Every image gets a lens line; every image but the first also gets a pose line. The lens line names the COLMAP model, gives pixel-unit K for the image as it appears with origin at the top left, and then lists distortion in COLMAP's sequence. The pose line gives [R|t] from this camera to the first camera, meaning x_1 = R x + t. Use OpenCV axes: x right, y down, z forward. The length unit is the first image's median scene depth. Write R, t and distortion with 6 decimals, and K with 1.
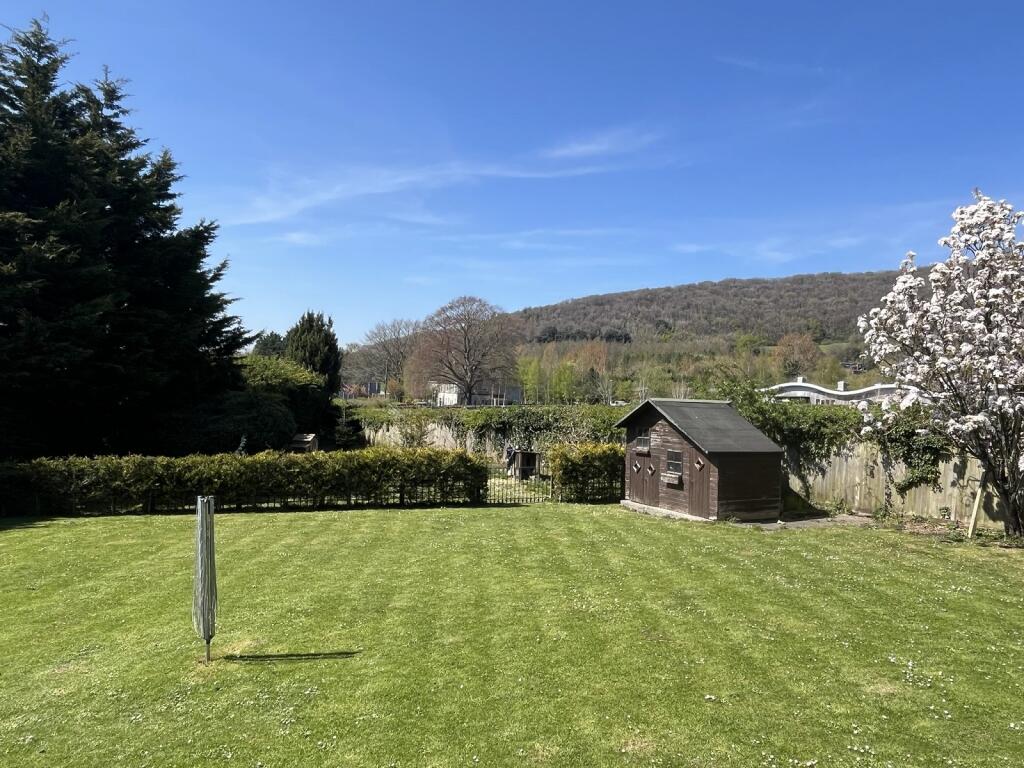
lens RADIAL K [[686.2, 0, 514.6], [0, 686.2, 386.2], [0, 0, 1]] dist [0.001741, 0.007239]
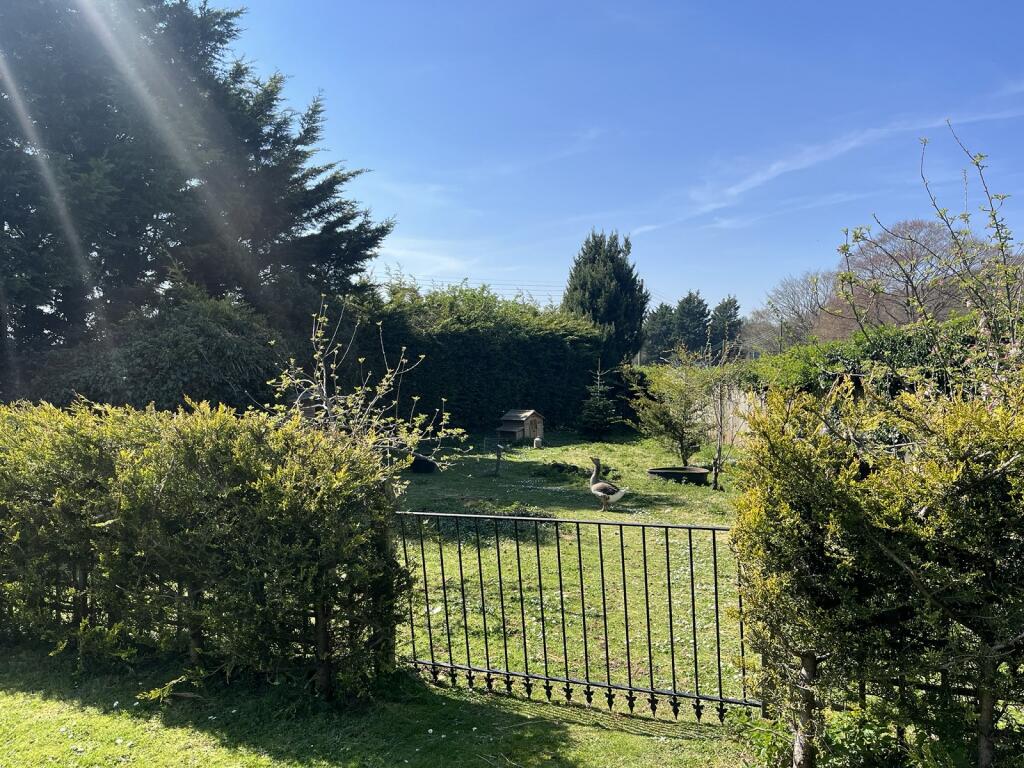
lens RADIAL K [[764.6, 0, 512.0], [0, 764.6, 384.0], [0, 0, 1]] dist [0.090926, -0.000225]
pose [[0.841507, -0.014059, -0.540064, 0.038076], [0.023715, 0.999659, 0.010930, 0.030490], [0.539726, -0.022005, 0.841553, 0.334431]]
